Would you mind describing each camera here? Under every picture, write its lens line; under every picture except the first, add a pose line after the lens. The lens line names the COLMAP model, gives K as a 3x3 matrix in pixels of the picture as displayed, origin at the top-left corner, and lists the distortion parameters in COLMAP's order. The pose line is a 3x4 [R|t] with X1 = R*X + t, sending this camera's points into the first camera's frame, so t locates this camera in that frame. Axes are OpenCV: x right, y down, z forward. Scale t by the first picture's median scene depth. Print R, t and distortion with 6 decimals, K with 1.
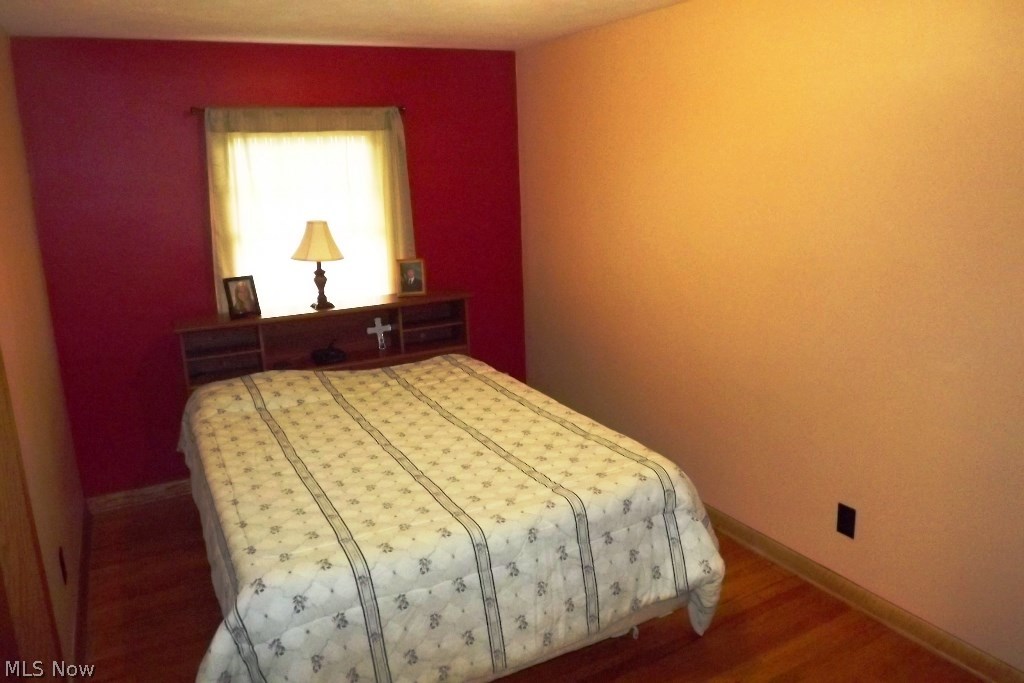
lens RADIAL K [[743.6, 0, 512.0], [0, 743.6, 341.5], [0, 0, 1]] dist [-0.058727, 0.007907]
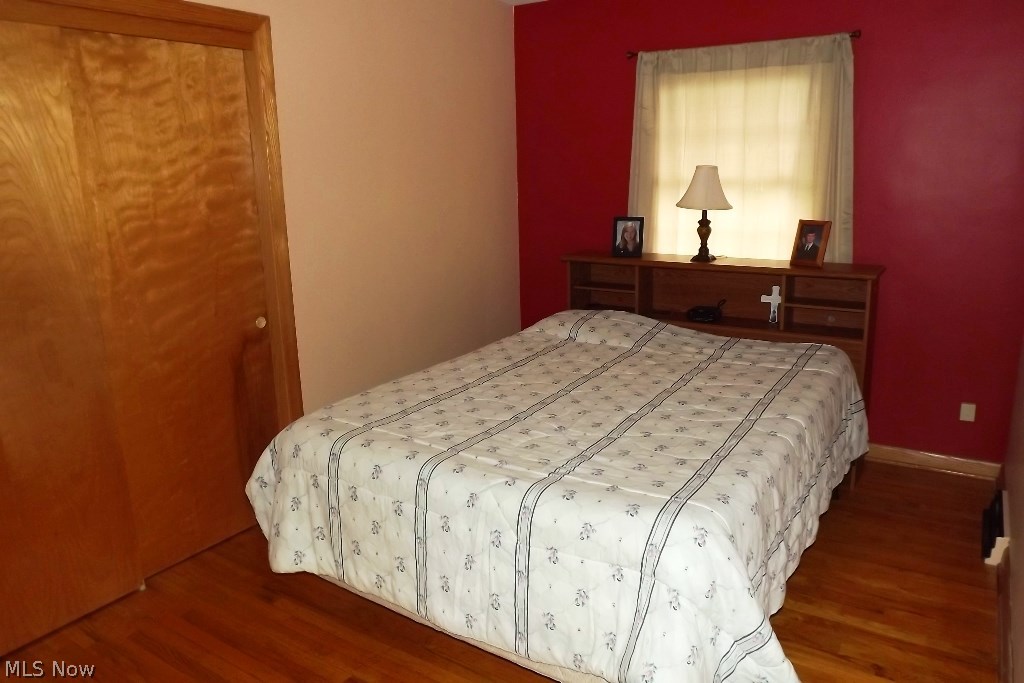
lens RADIAL K [[743.6, 0, 512.0], [0, 743.6, 341.5], [0, 0, 1]] dist [-0.058727, 0.007907]
pose [[0.508835, 0.217004, -0.833064, 0.418760], [-0.200532, 0.970964, 0.130441, -0.020841], [0.837182, 0.100683, 0.537577, 0.316952]]
